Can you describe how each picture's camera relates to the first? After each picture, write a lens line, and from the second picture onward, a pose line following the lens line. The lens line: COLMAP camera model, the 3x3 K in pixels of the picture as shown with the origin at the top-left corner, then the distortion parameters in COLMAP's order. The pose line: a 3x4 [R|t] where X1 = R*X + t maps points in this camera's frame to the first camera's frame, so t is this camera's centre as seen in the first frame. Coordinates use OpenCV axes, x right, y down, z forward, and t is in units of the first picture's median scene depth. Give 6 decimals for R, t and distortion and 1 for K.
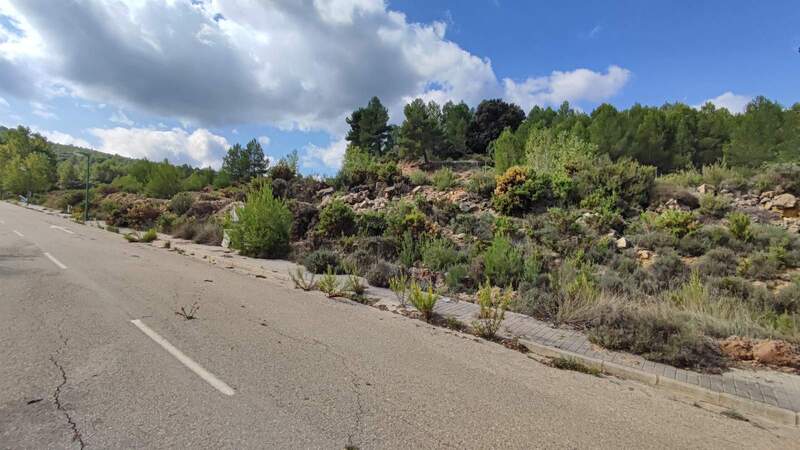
lens RADIAL K [[367.4, 0, 398.6], [0, 367.4, 222.3], [0, 0, 1]] dist [-0.004212, -0.000327]
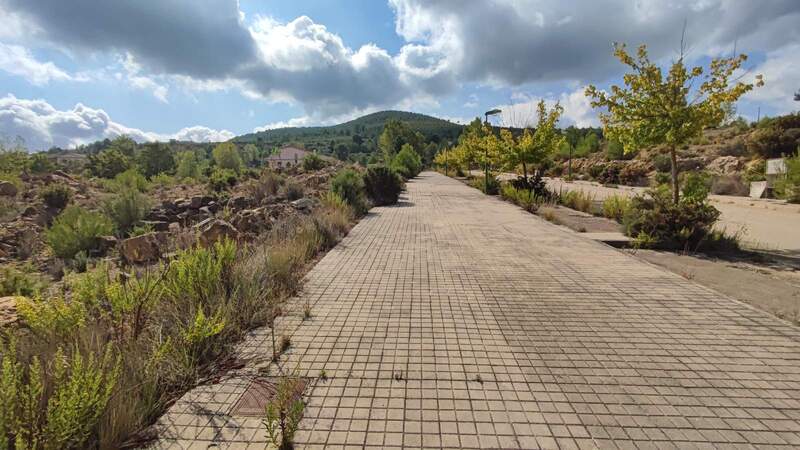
lens RADIAL K [[367.4, 0, 398.6], [0, 367.4, 222.3], [0, 0, 1]] dist [-0.004212, -0.000327]
pose [[0.588453, 0.052379, -0.806833, -0.187959], [0.037935, 0.995012, 0.092263, -0.002398], [0.807641, -0.084900, 0.583530, -0.515776]]
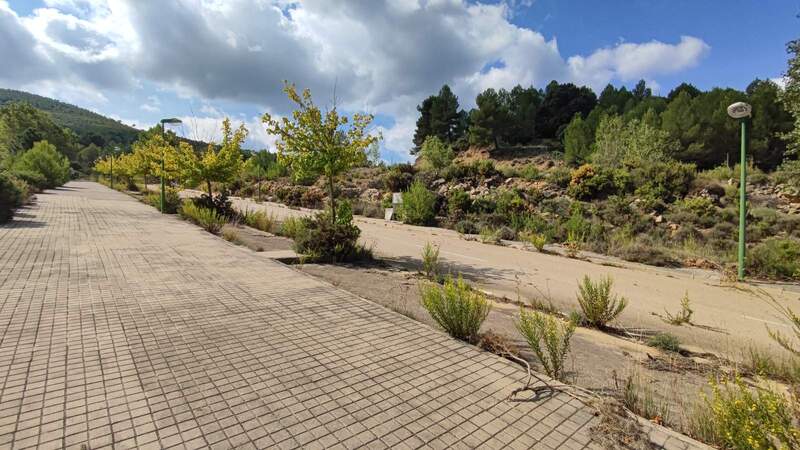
lens RADIAL K [[367.4, 0, 398.6], [0, 367.4, 222.3], [0, 0, 1]] dist [-0.004212, -0.000327]
pose [[0.987782, 0.014018, -0.155213, -0.168037], [-0.006118, 0.998667, 0.051261, -0.002067], [0.155725, -0.049685, 0.986550, -0.500037]]
